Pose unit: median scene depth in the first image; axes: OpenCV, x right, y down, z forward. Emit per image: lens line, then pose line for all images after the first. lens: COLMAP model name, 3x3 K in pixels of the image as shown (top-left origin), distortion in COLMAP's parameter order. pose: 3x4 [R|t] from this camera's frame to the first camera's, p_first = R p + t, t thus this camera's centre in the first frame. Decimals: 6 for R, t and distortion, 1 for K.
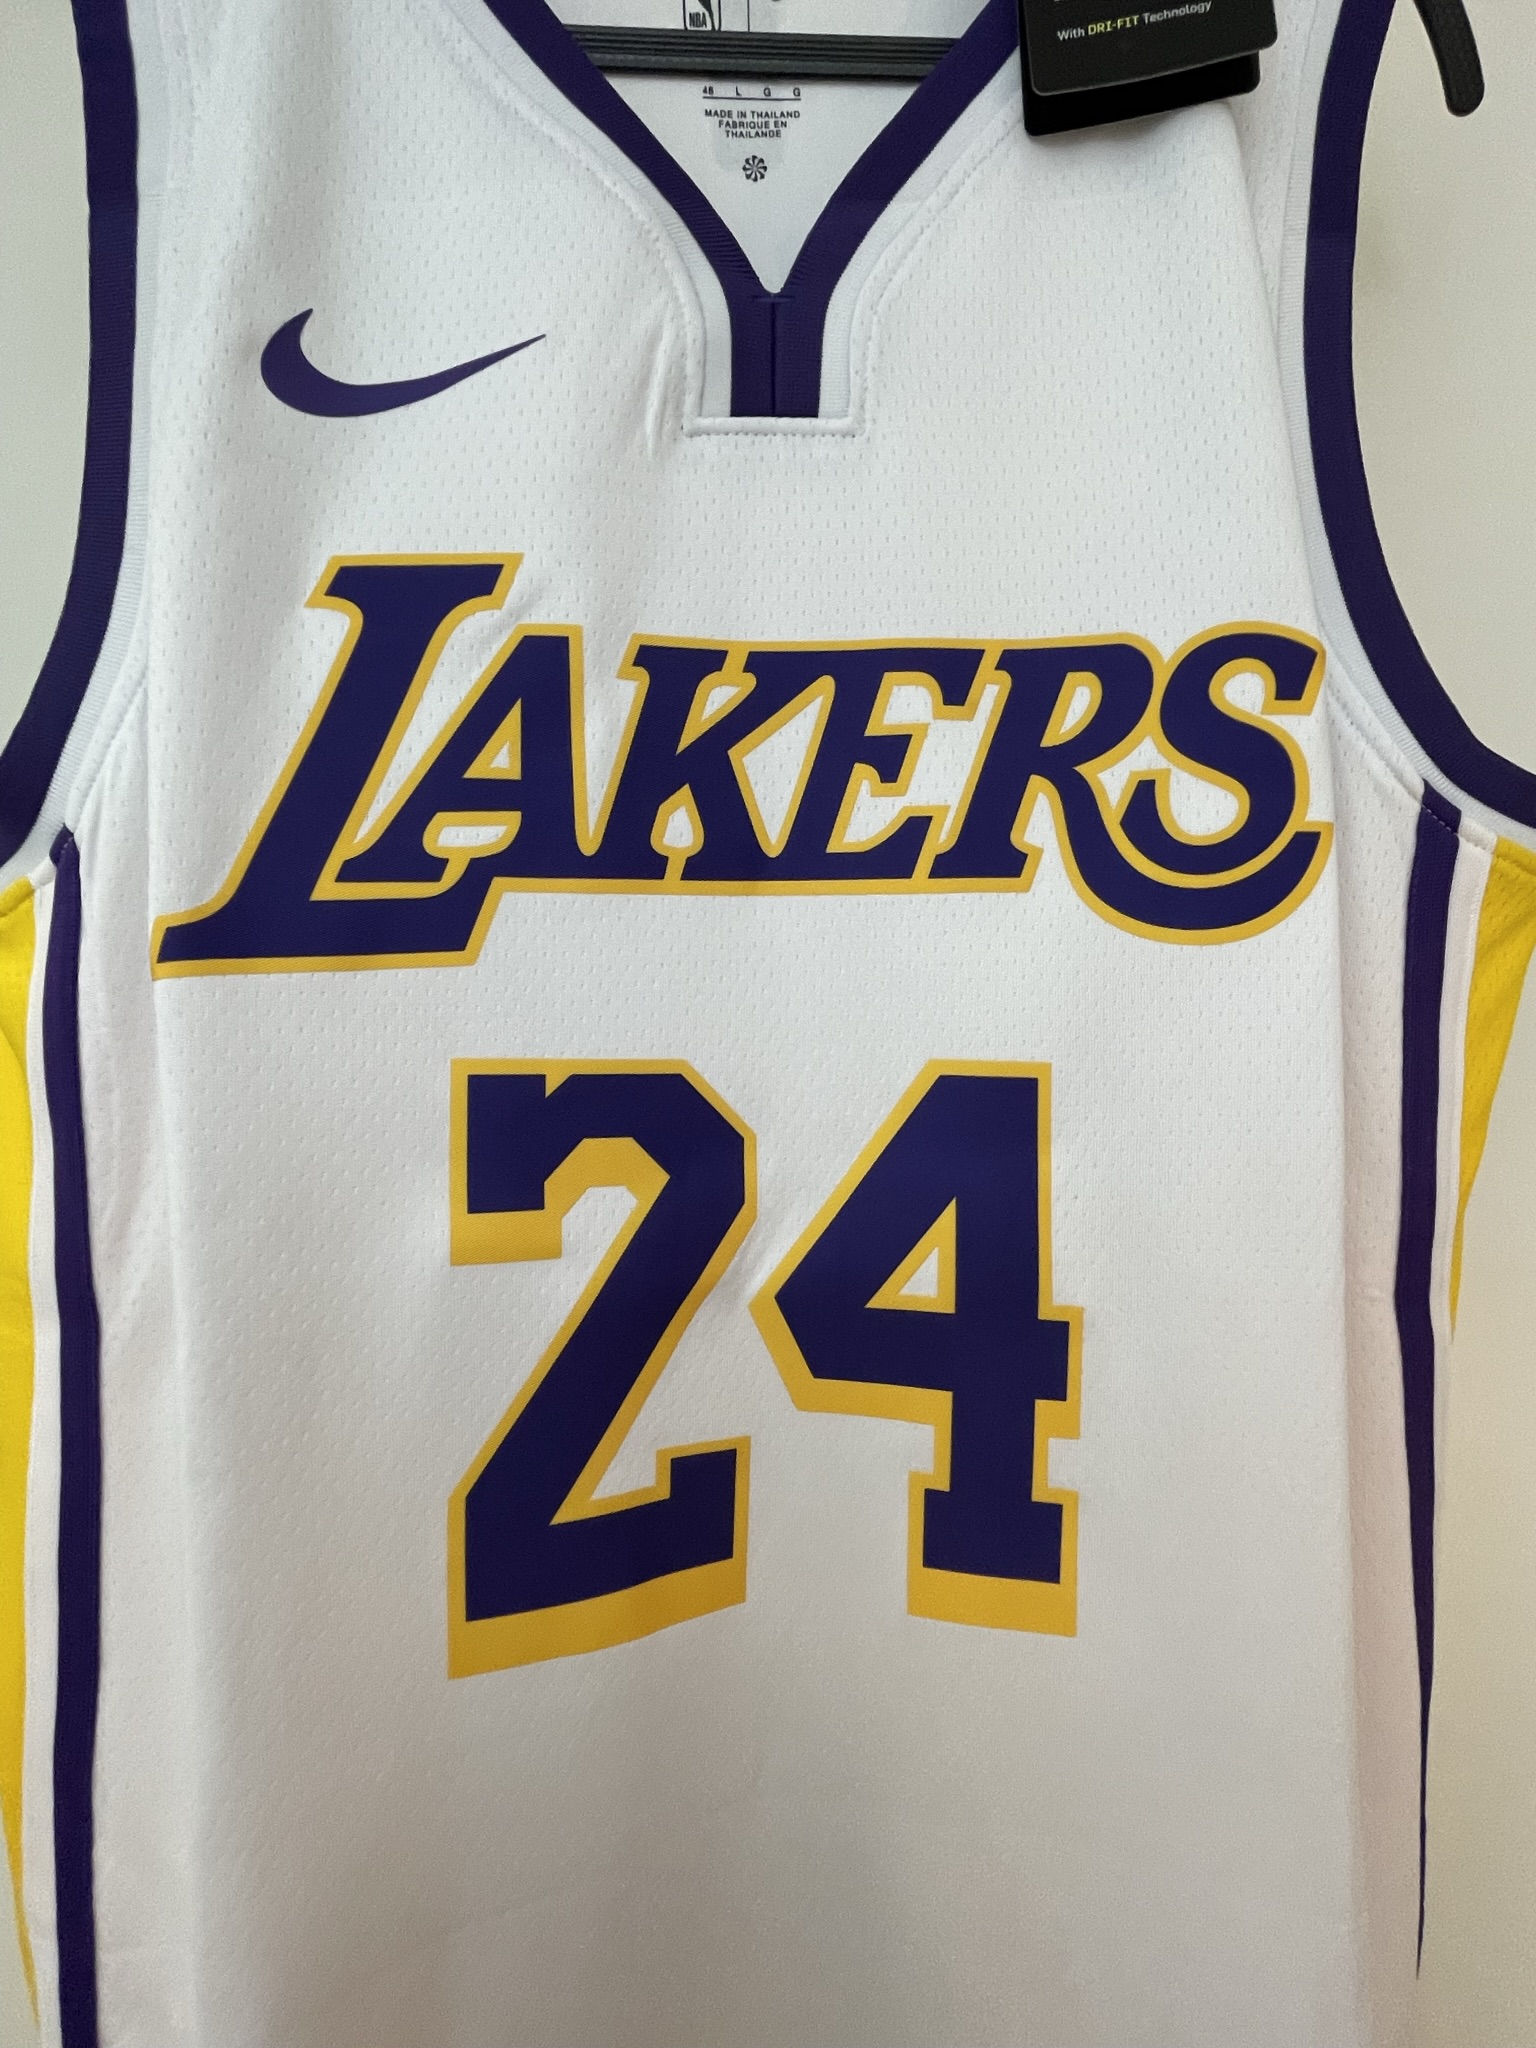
lens RADIAL K [[1014.1, 0, 744.1], [0, 1014.1, 1023.8], [0, 0, 1]] dist [-0.002132, -0.000235]
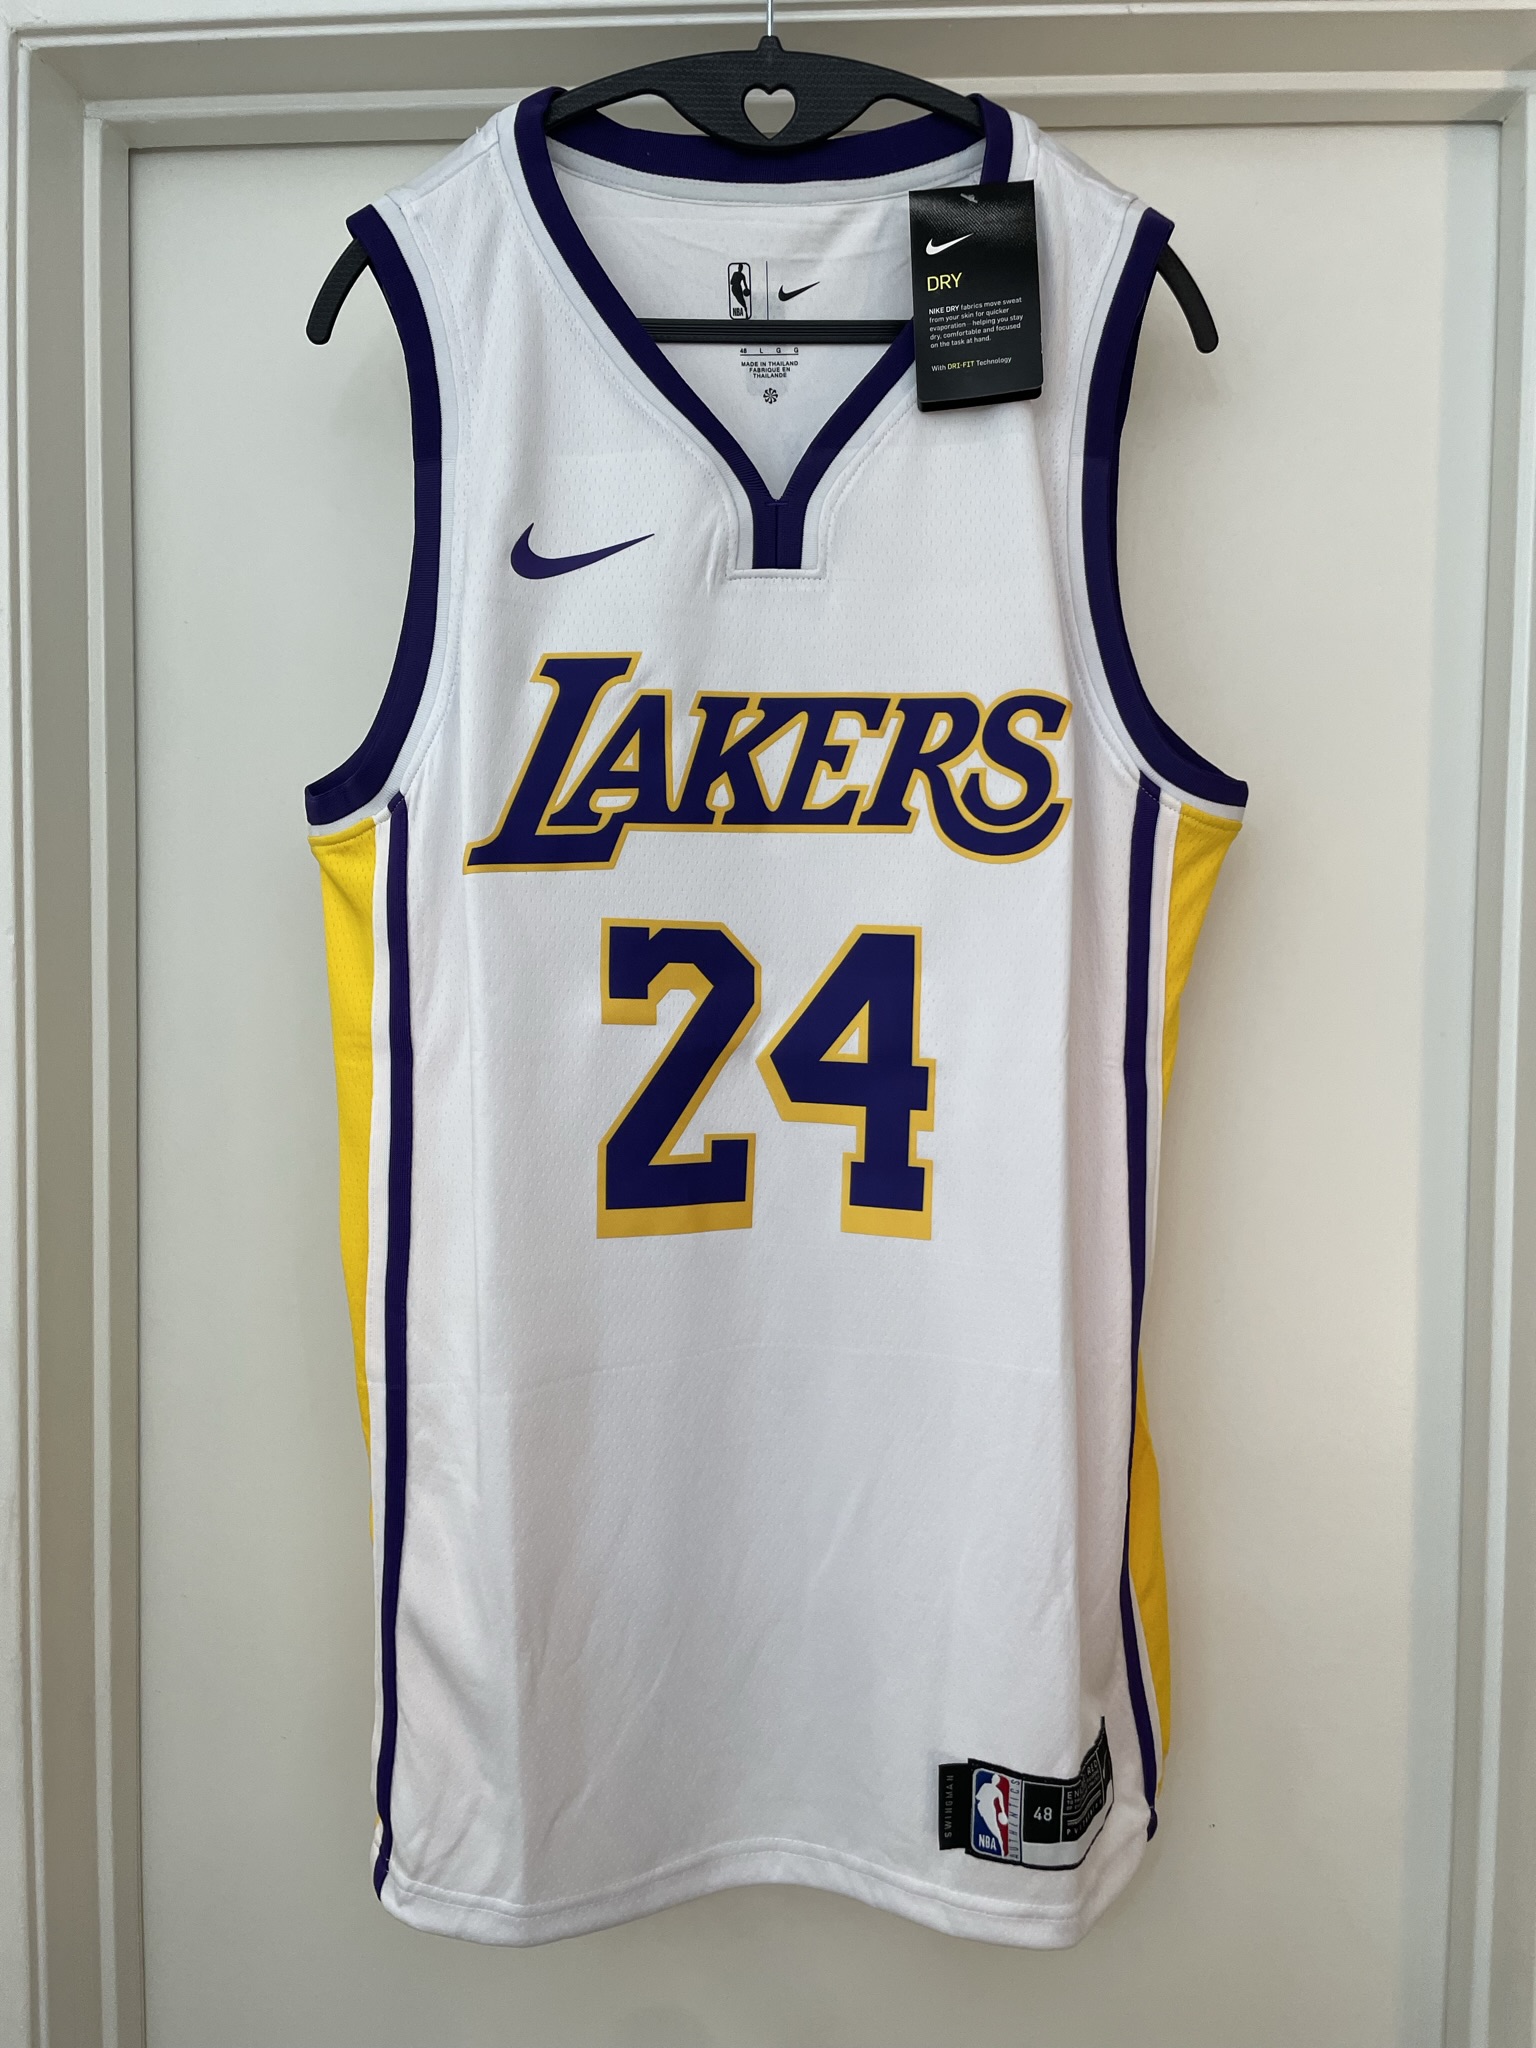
lens RADIAL K [[1539.4, 0, 768.0], [0, 1539.4, 1024.0], [0, 0, 1]] dist [0.050739, -0.002848]
pose [[0.999700, 0.015991, -0.018544, 0.078621], [-0.015202, 0.999005, 0.041918, 0.101765], [0.019196, -0.041624, 0.998949, -1.806382]]
